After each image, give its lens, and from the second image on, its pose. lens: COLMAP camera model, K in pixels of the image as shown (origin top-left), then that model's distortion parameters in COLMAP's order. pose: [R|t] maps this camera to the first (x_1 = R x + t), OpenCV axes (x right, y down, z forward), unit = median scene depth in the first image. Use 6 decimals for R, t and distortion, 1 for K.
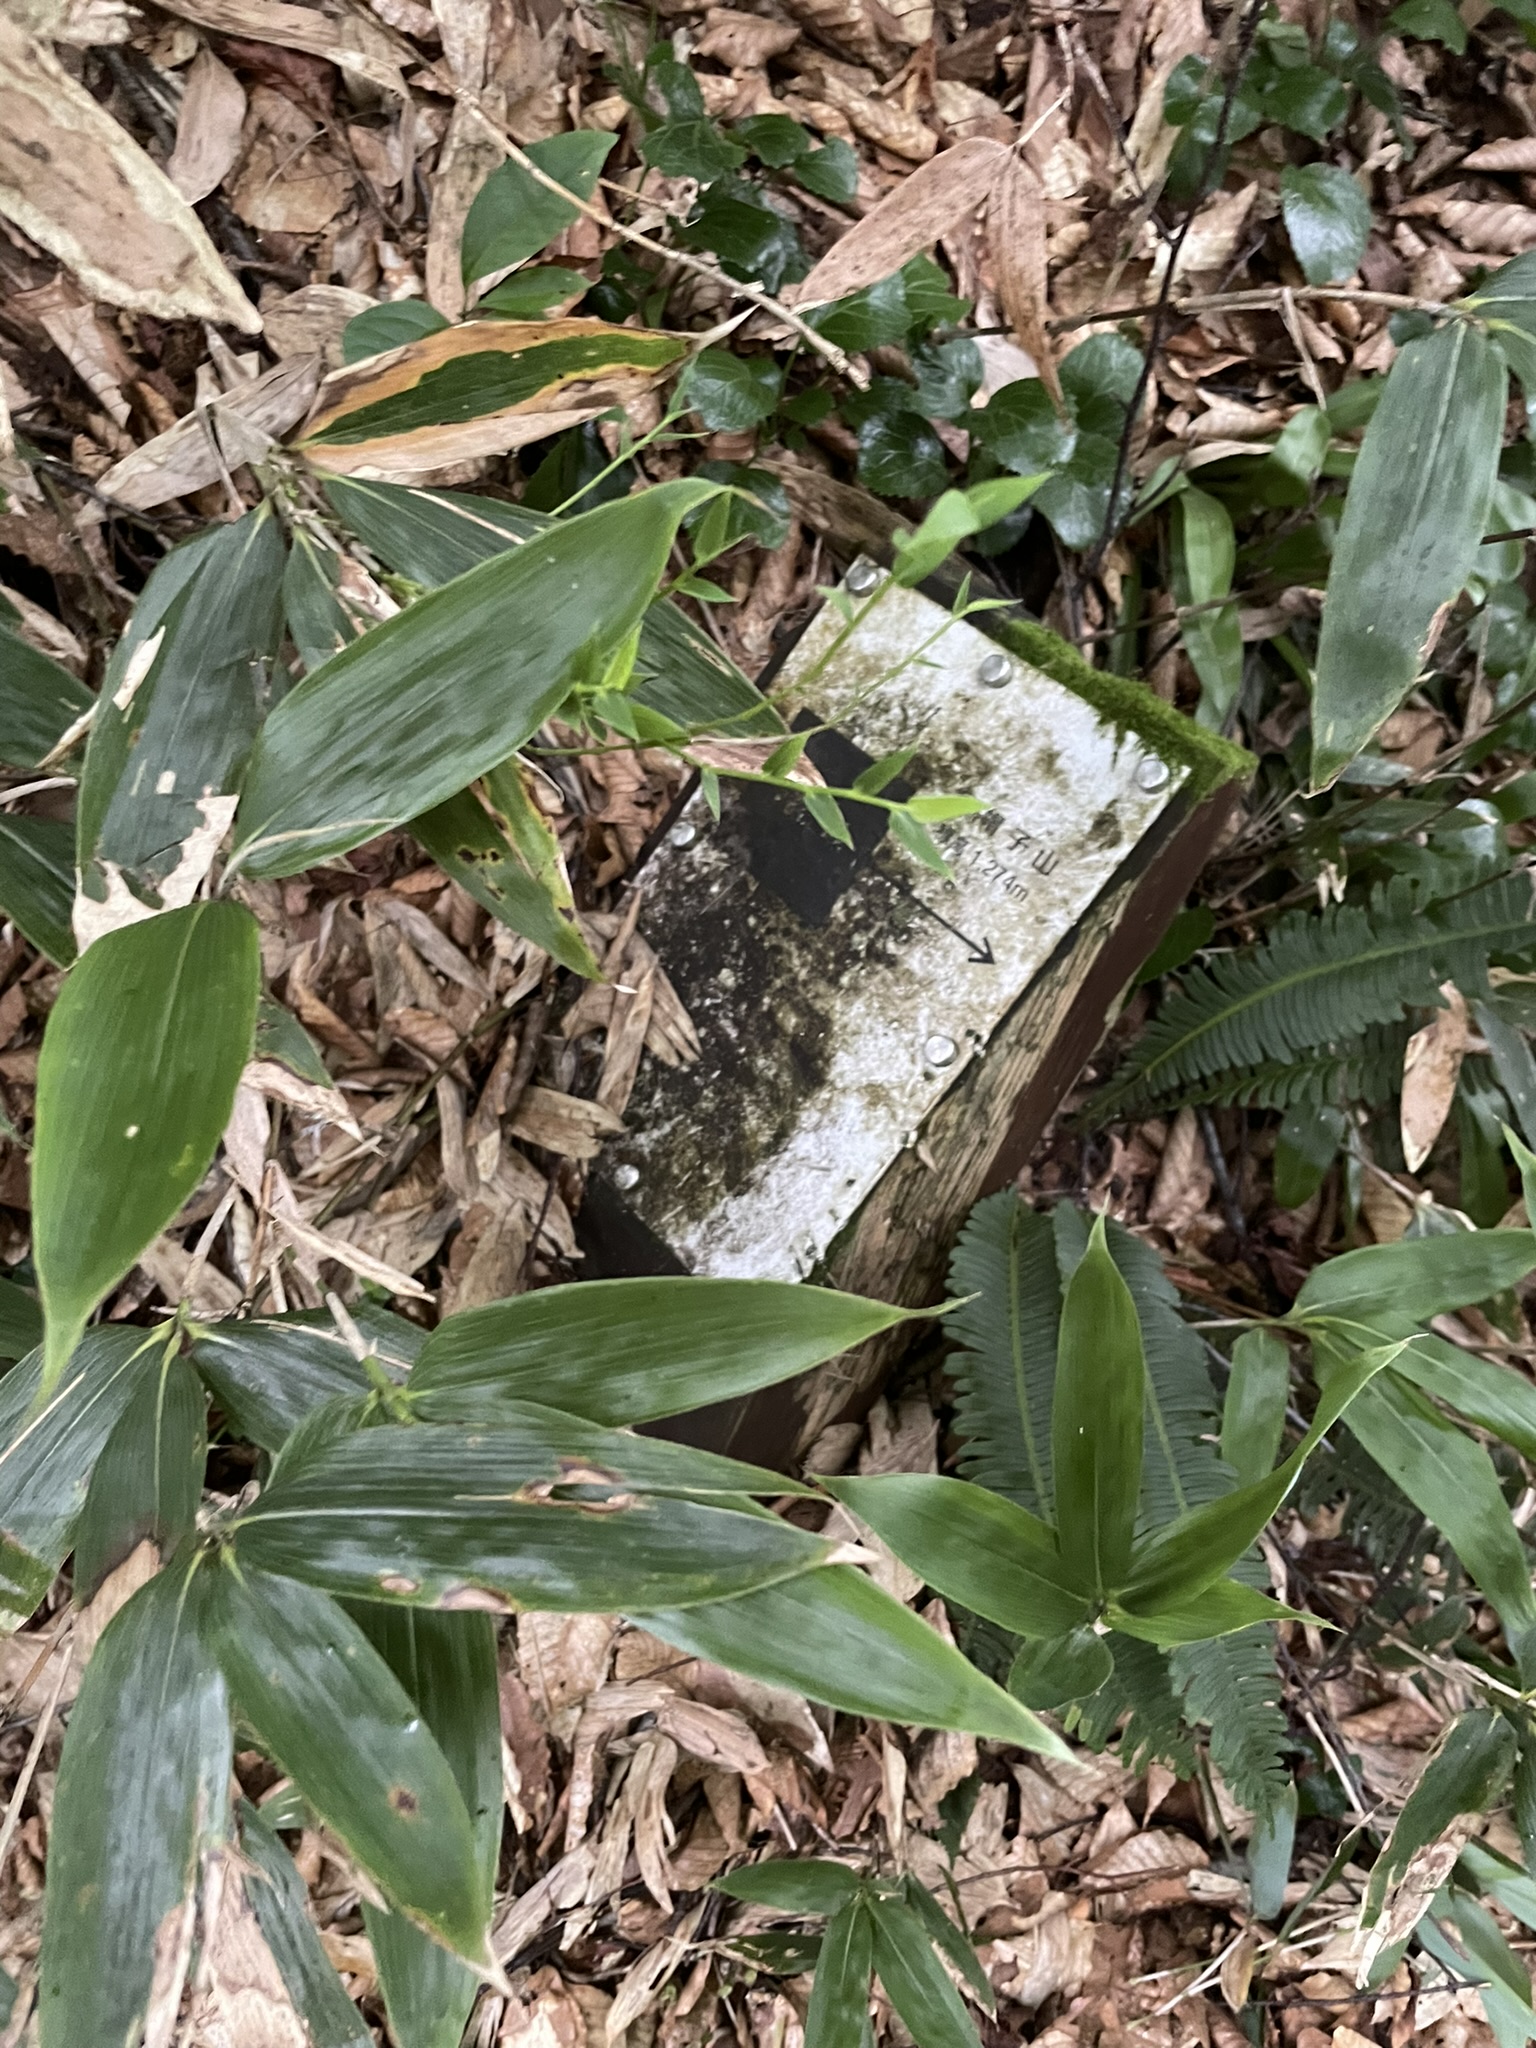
lens RADIAL K [[1570.4, 0, 762.8], [0, 1570.4, 1064.4], [0, 0, 1]] dist [0.085791, -0.112927]
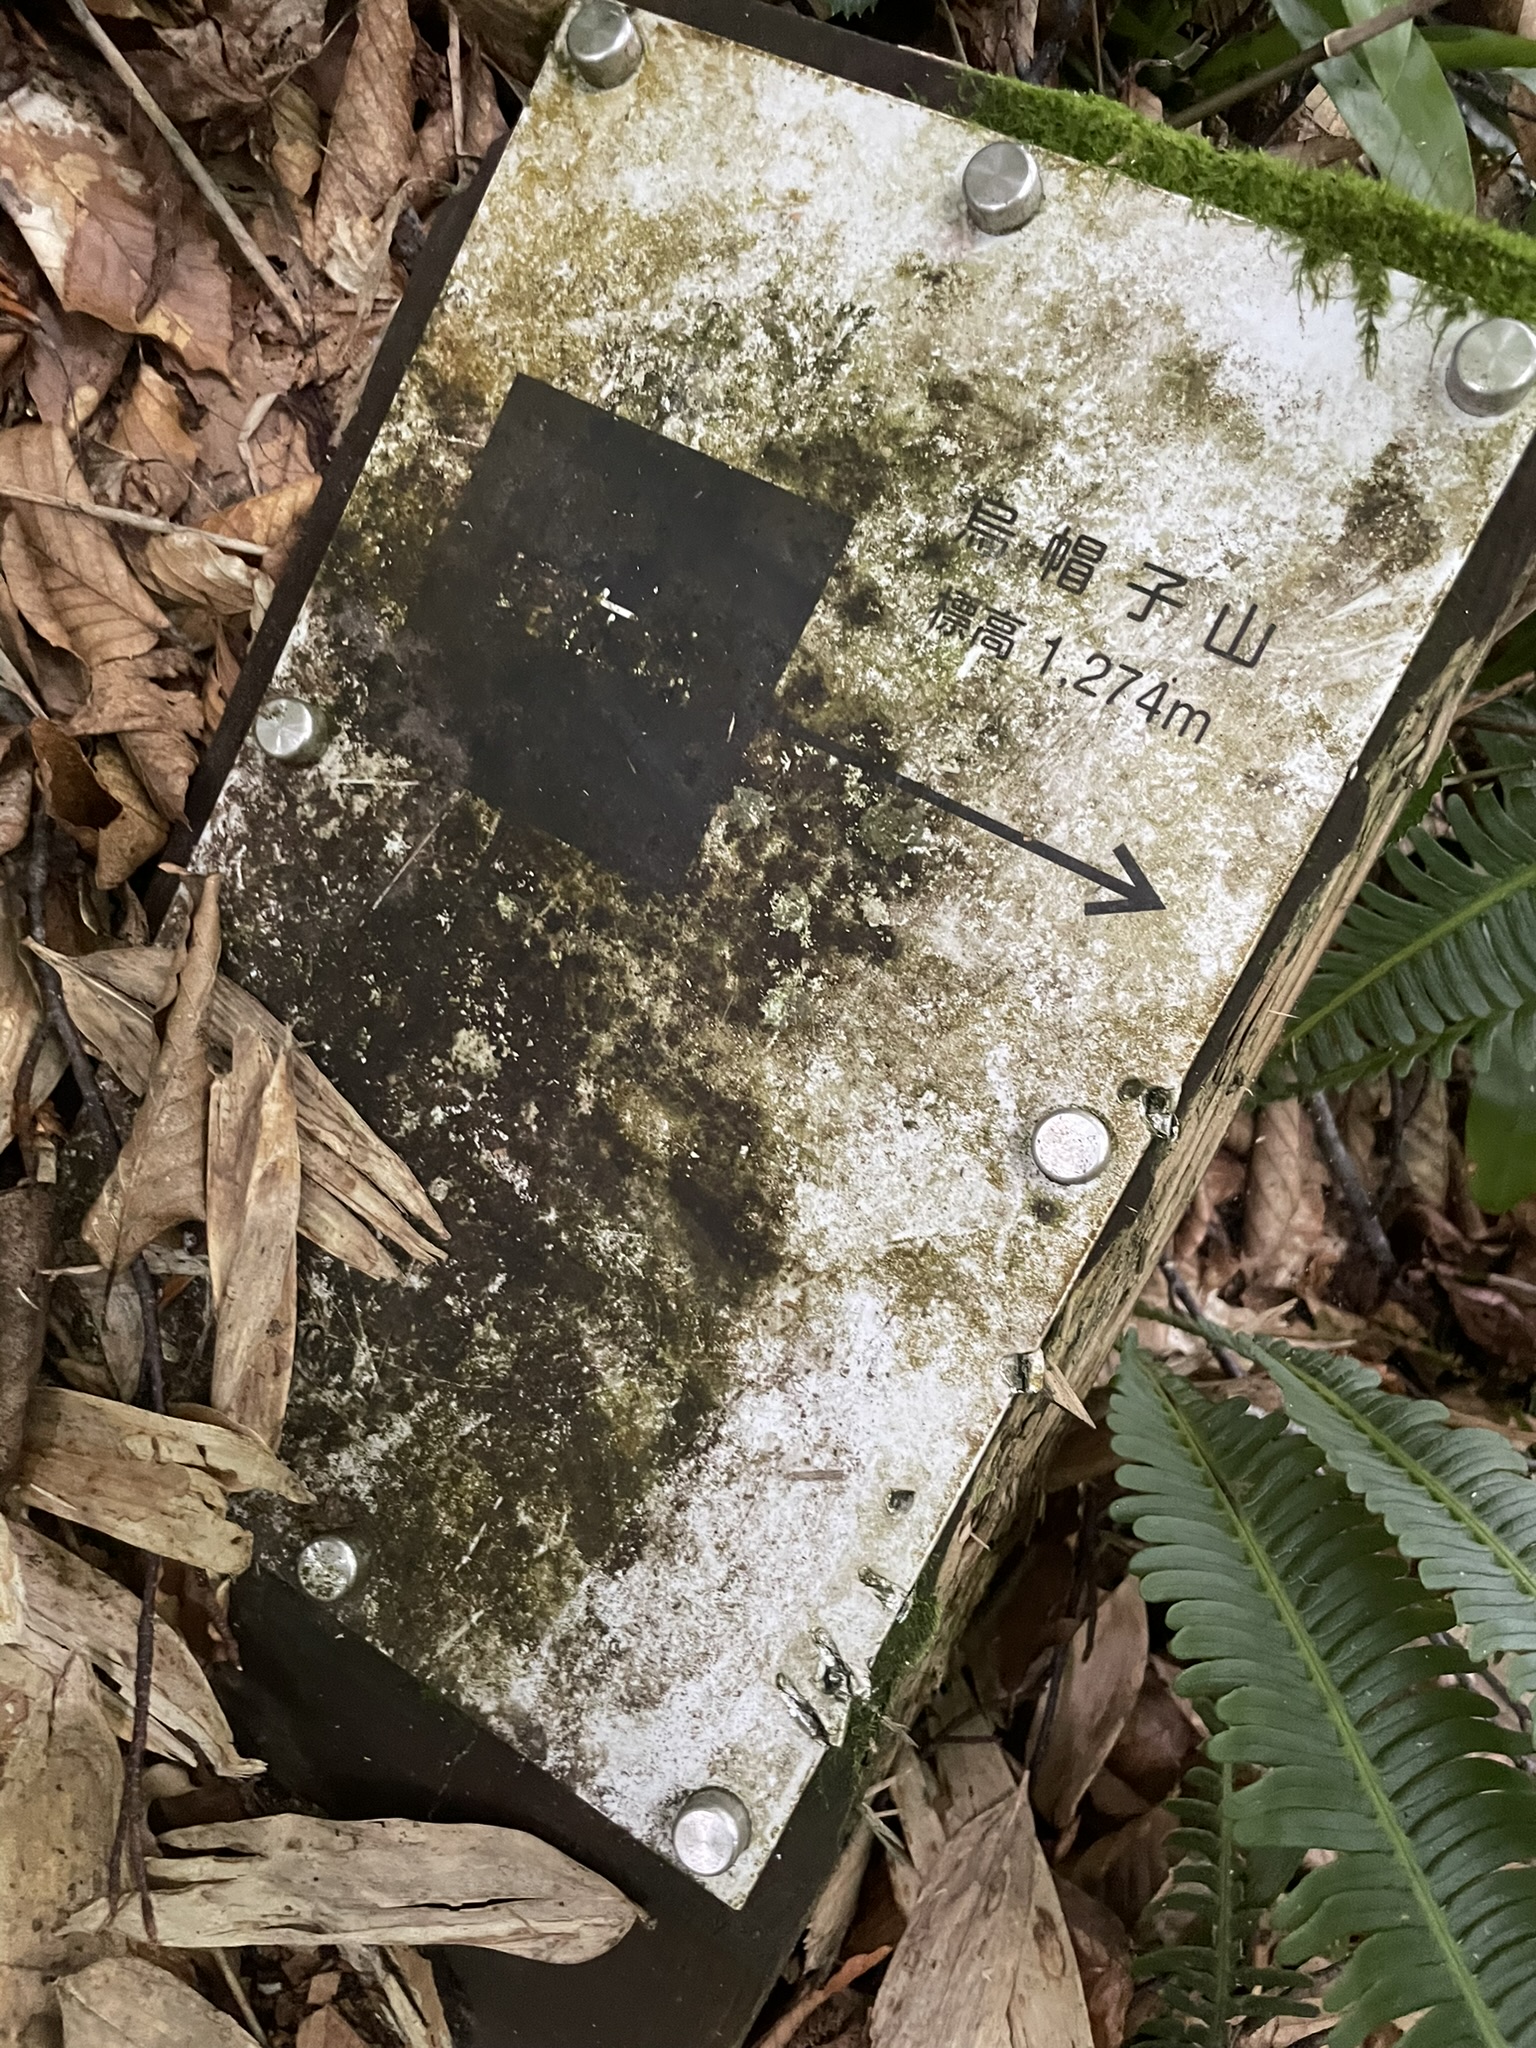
lens RADIAL K [[1590.1, 0, 770.9], [0, 1590.1, 1051.5], [0, 0, 1]] dist [0.076014, -0.135919]
pose [[0.953110, -0.207380, 0.220398, -0.042027], [0.195770, 0.977890, 0.073523, -0.072491], [-0.230772, -0.026928, 0.972635, 0.585068]]
